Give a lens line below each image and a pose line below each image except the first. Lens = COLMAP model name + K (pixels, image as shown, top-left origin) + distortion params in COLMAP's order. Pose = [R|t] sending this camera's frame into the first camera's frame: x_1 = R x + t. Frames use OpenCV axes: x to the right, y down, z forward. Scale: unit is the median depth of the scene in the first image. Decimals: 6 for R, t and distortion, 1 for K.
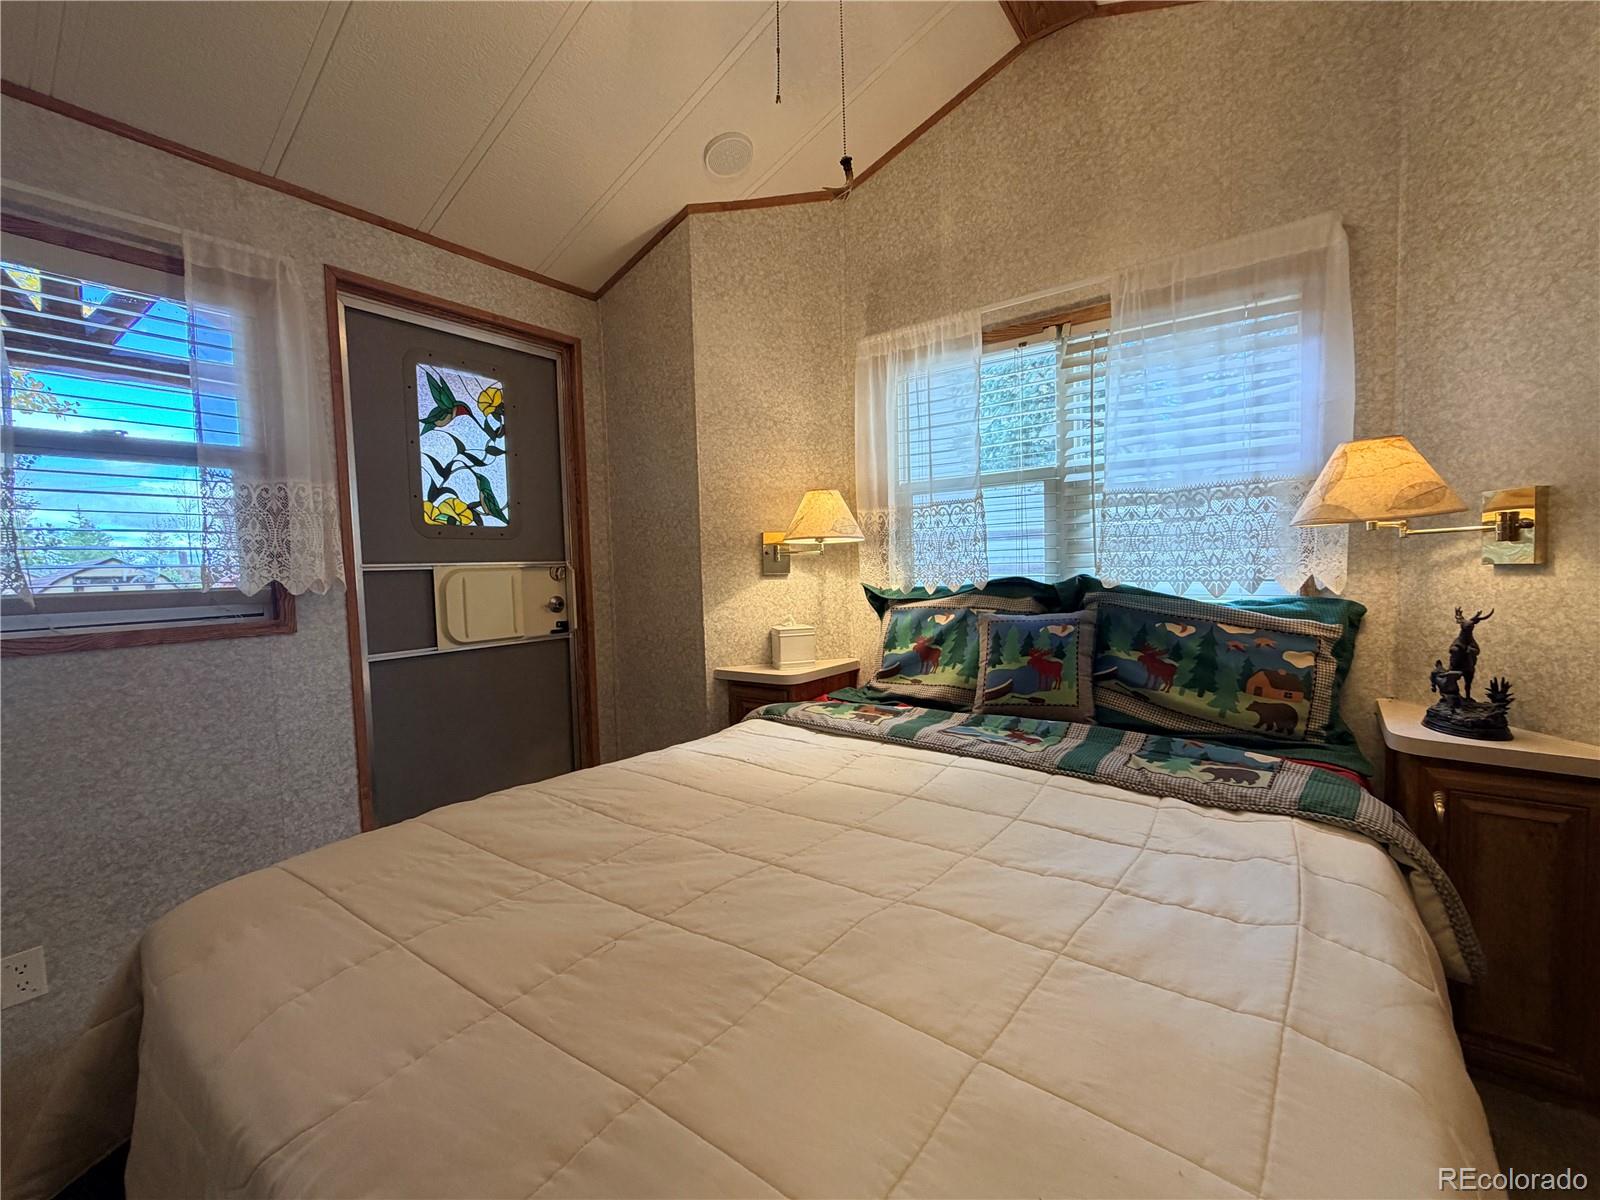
lens RADIAL K [[668.3, 0, 793.9], [0, 668.3, 599.1], [0, 0, 1]] dist [-0.001173, 0.001022]
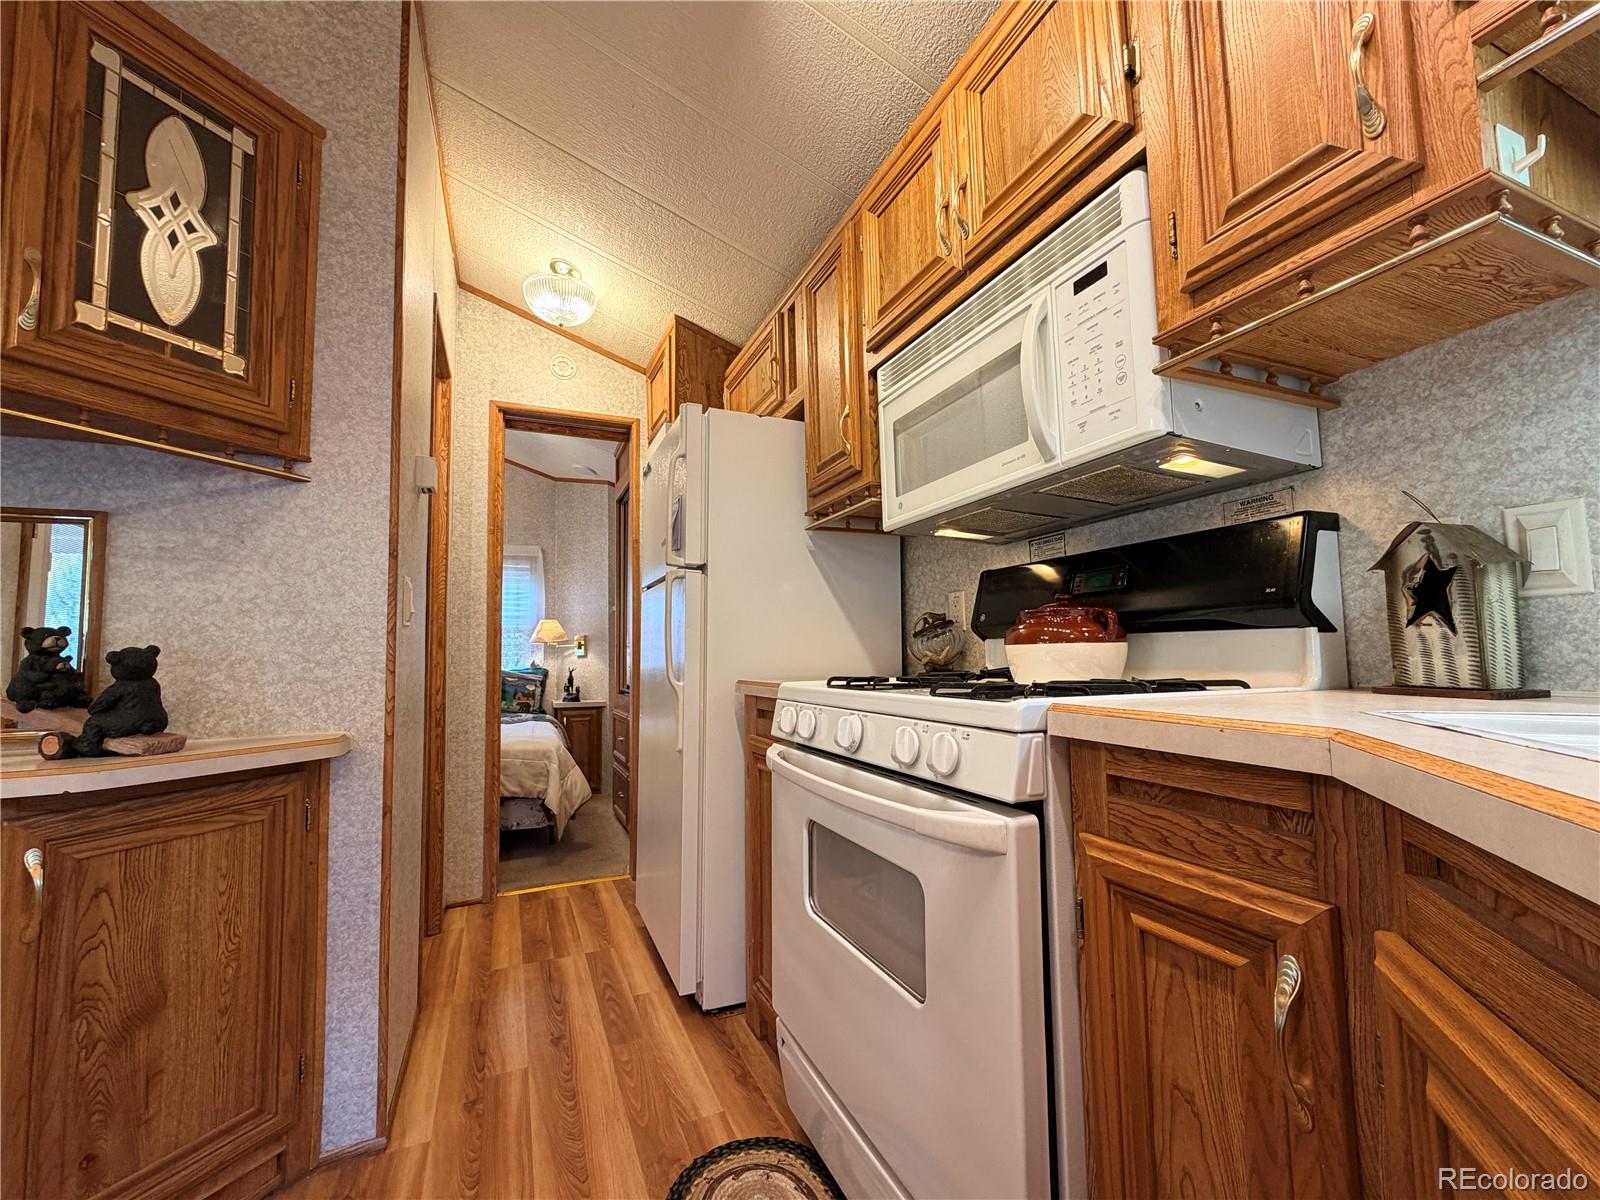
lens RADIAL K [[668.3, 0, 806.0], [0, 668.3, 603.9], [0, 0, 1]] dist [-0.001173, 0.001022]
pose [[0.490918, 0.084920, 0.867057, -1.297498], [0.061618, 0.989361, -0.131786, 0.192915], [-0.869024, 0.118123, 0.480462, -1.594097]]
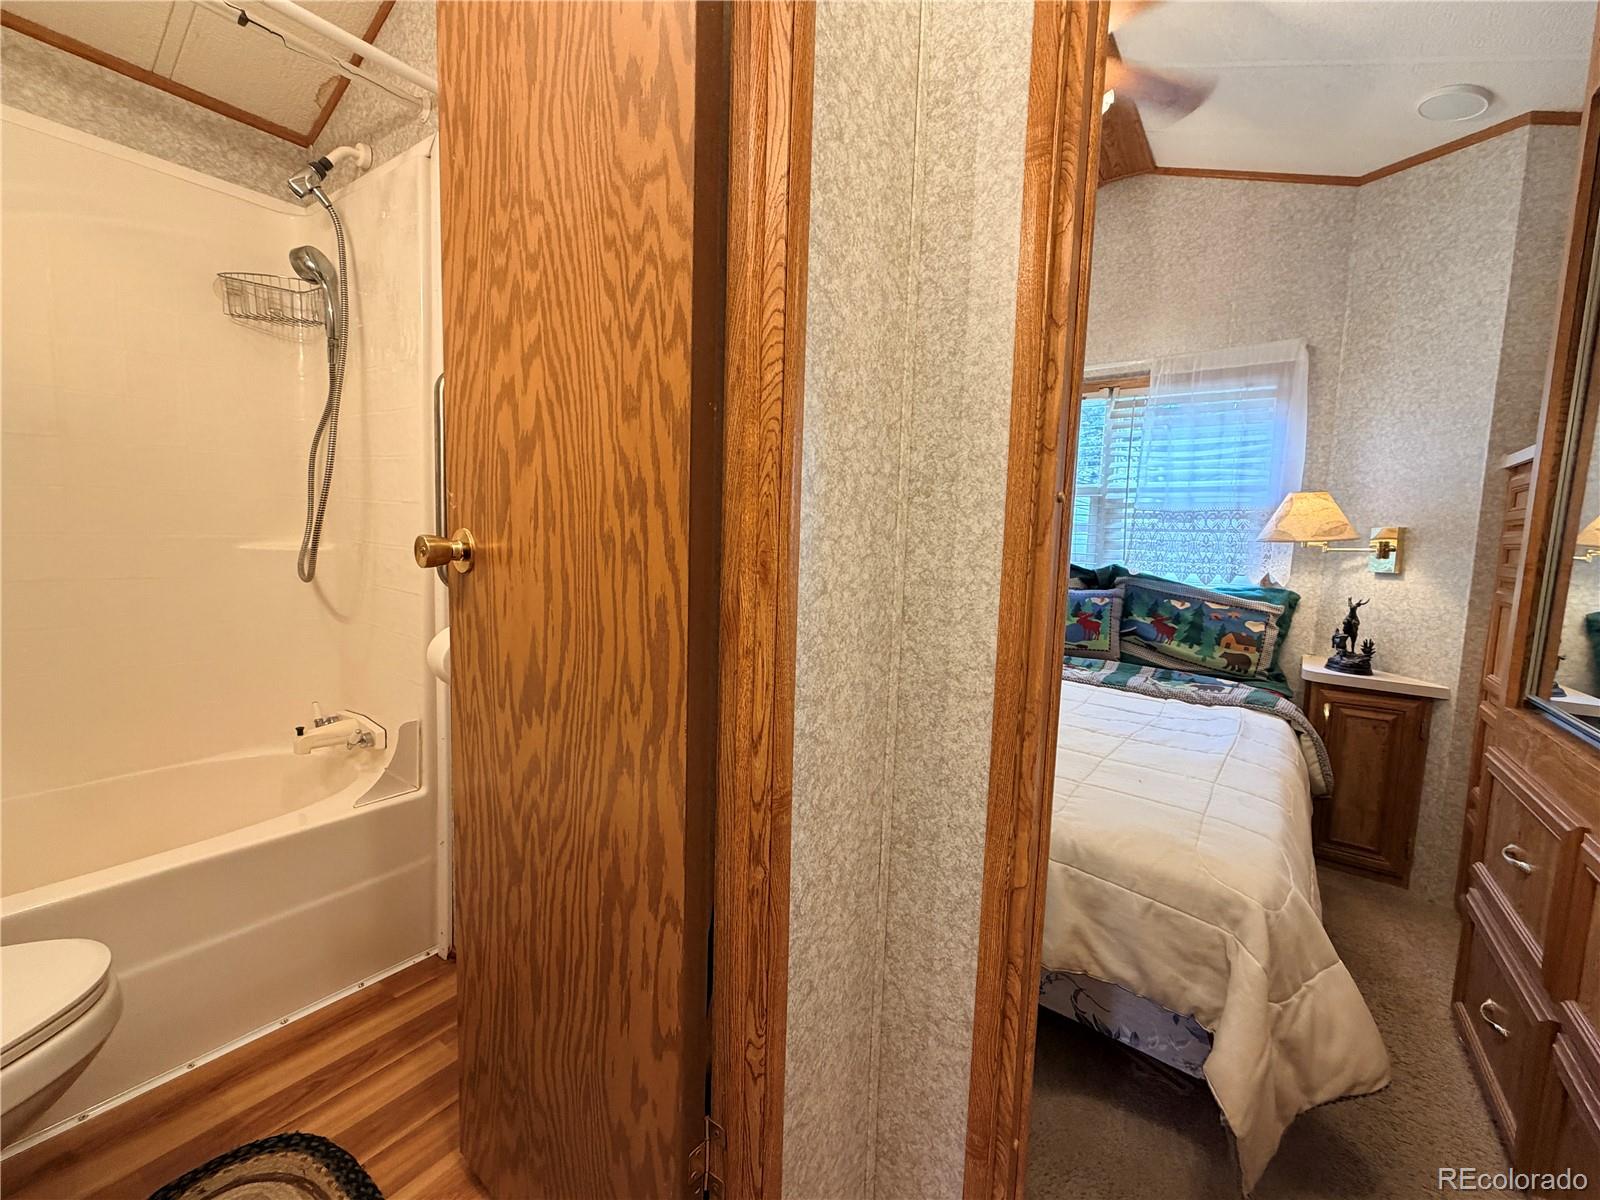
lens RADIAL K [[668.3, 0, 793.4], [0, 668.3, 599.4], [0, 0, 1]] dist [-0.001173, 0.001022]
pose [[0.998117, 0.056108, 0.024794, -0.362933], [-0.057024, 0.997652, 0.037926, 0.029442], [-0.022608, -0.039268, 0.998973, -0.532344]]
